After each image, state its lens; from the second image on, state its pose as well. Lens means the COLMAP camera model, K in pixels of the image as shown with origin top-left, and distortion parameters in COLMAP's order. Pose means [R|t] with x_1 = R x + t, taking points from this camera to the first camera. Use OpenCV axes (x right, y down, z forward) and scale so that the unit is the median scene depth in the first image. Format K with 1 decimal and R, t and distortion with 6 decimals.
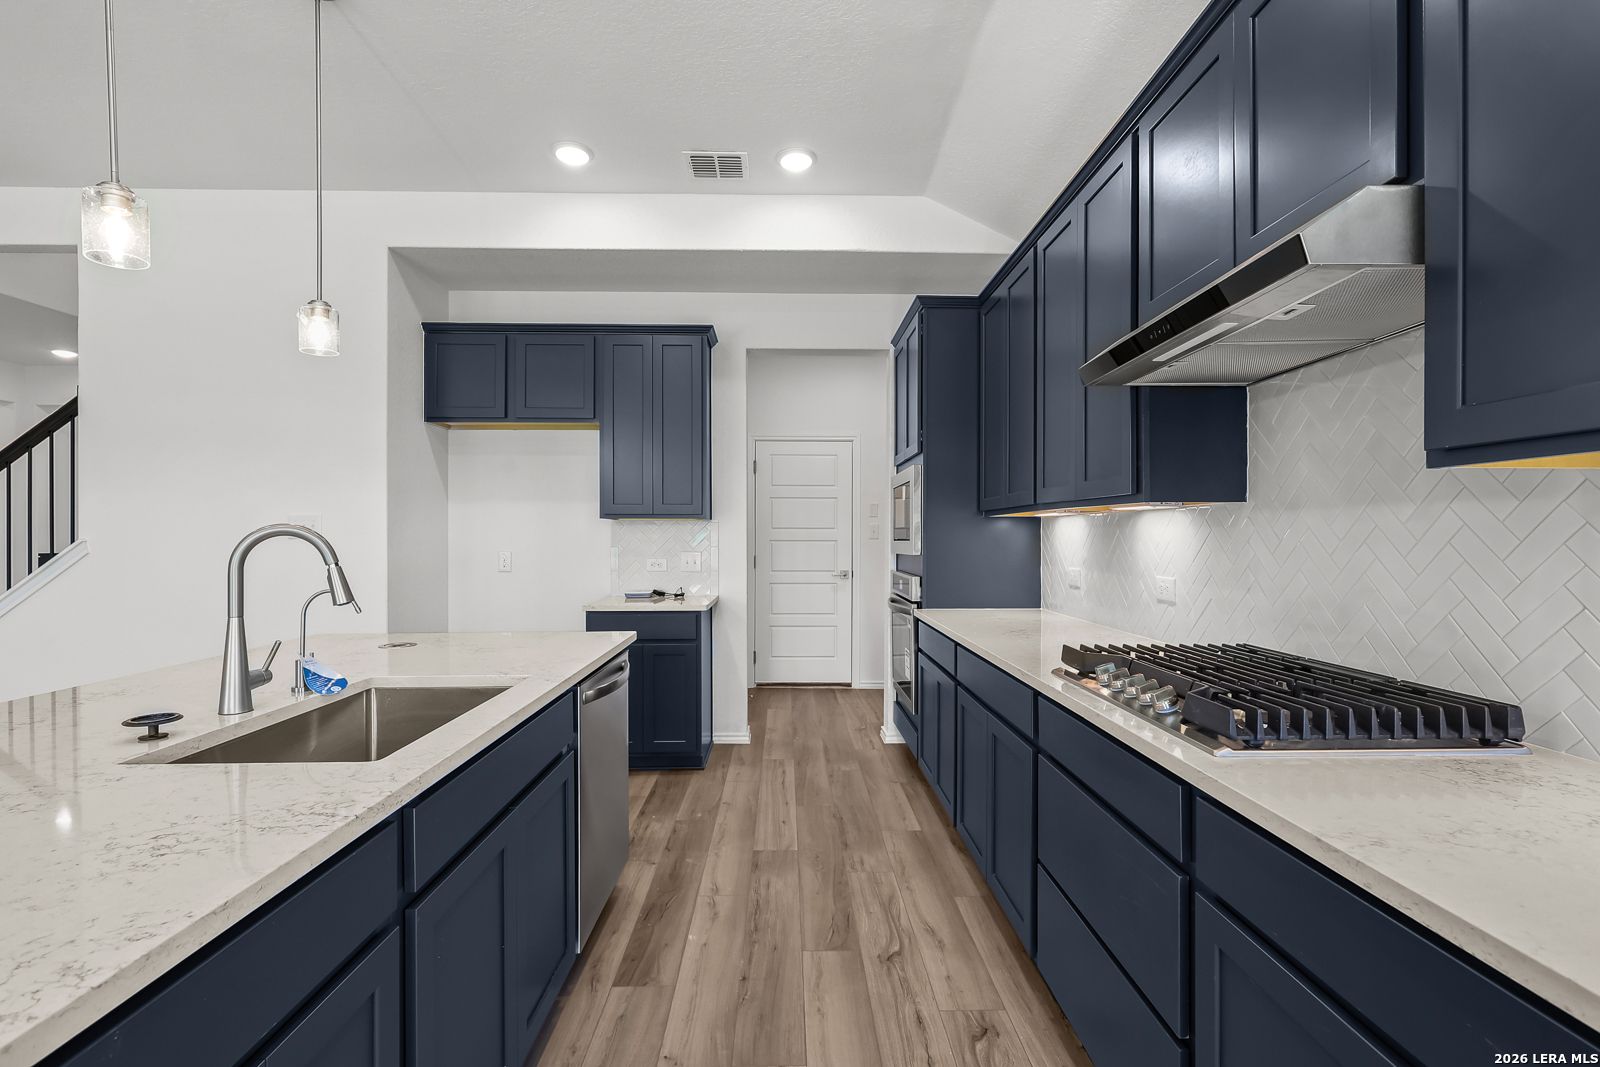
lens RADIAL K [[741.5, 0, 794.4], [0, 741.5, 542.2], [0, 0, 1]] dist [-0.003086, -0.000210]
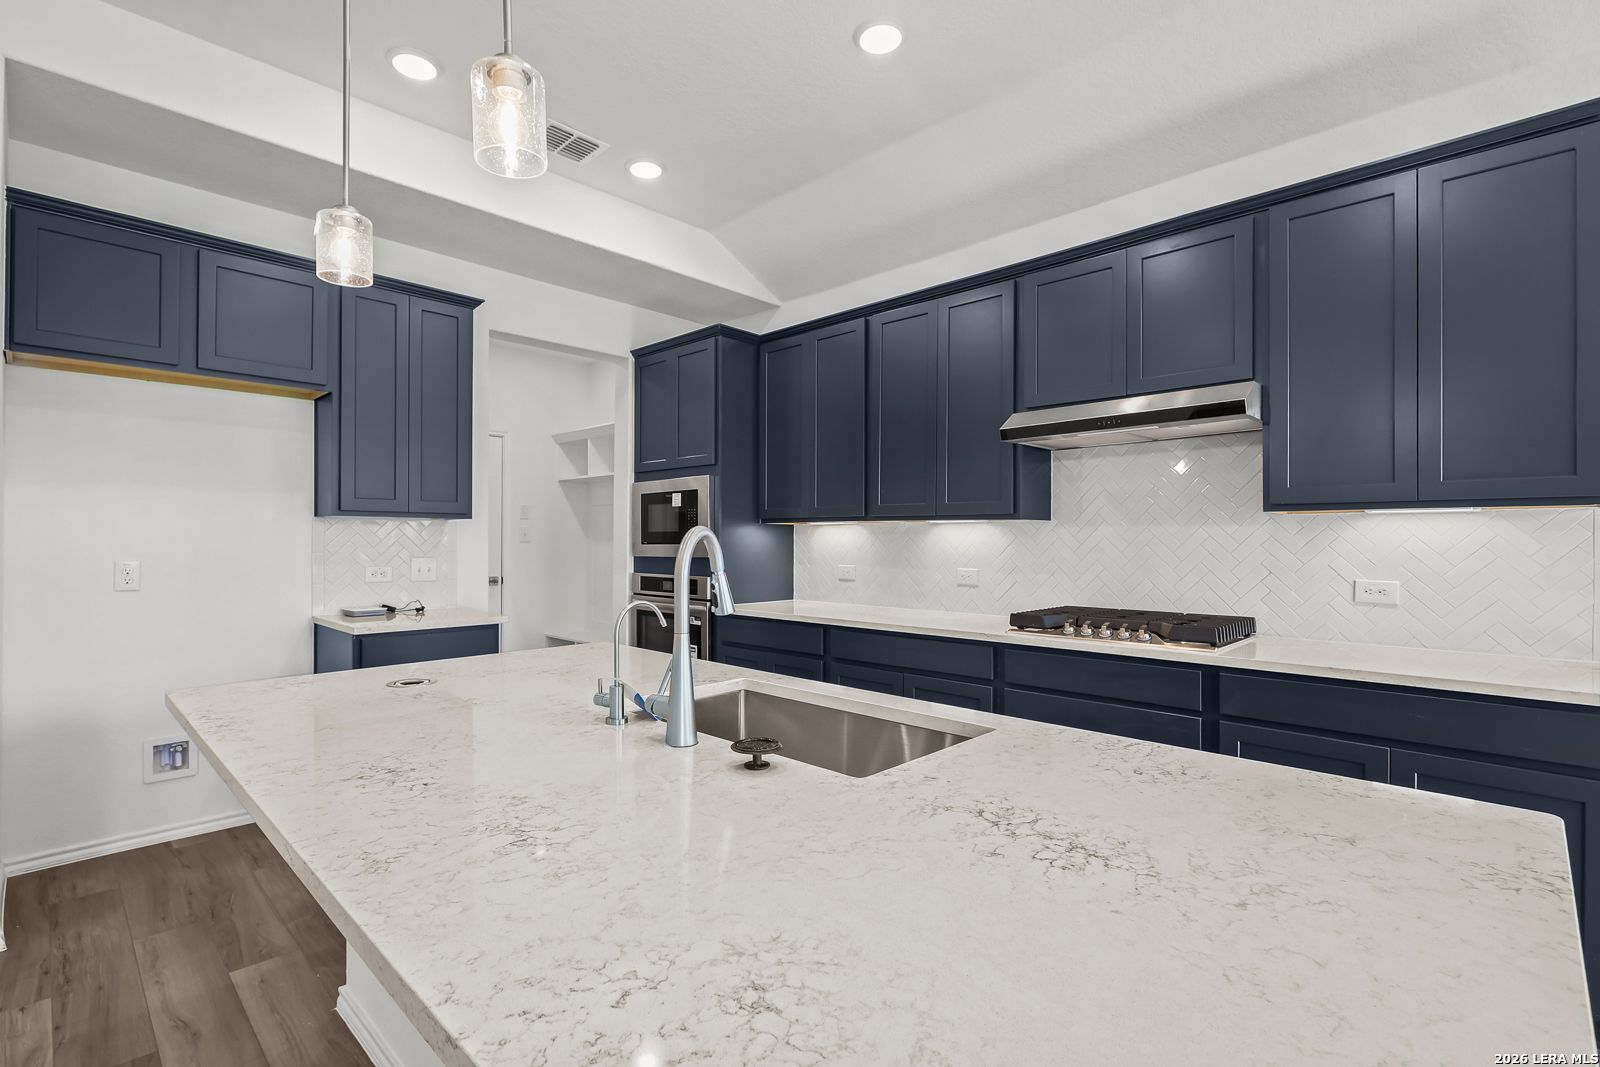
lens RADIAL K [[747.8, 0, 803.0], [0, 747.8, 543.2], [0, 0, 1]] dist [-0.003882, 0.000144]
pose [[0.707164, 0.001327, 0.707048, -0.518944], [0.001325, 0.999994, -0.003202, 0.000189], [-0.707048, 0.003202, 0.707158, 0.116158]]
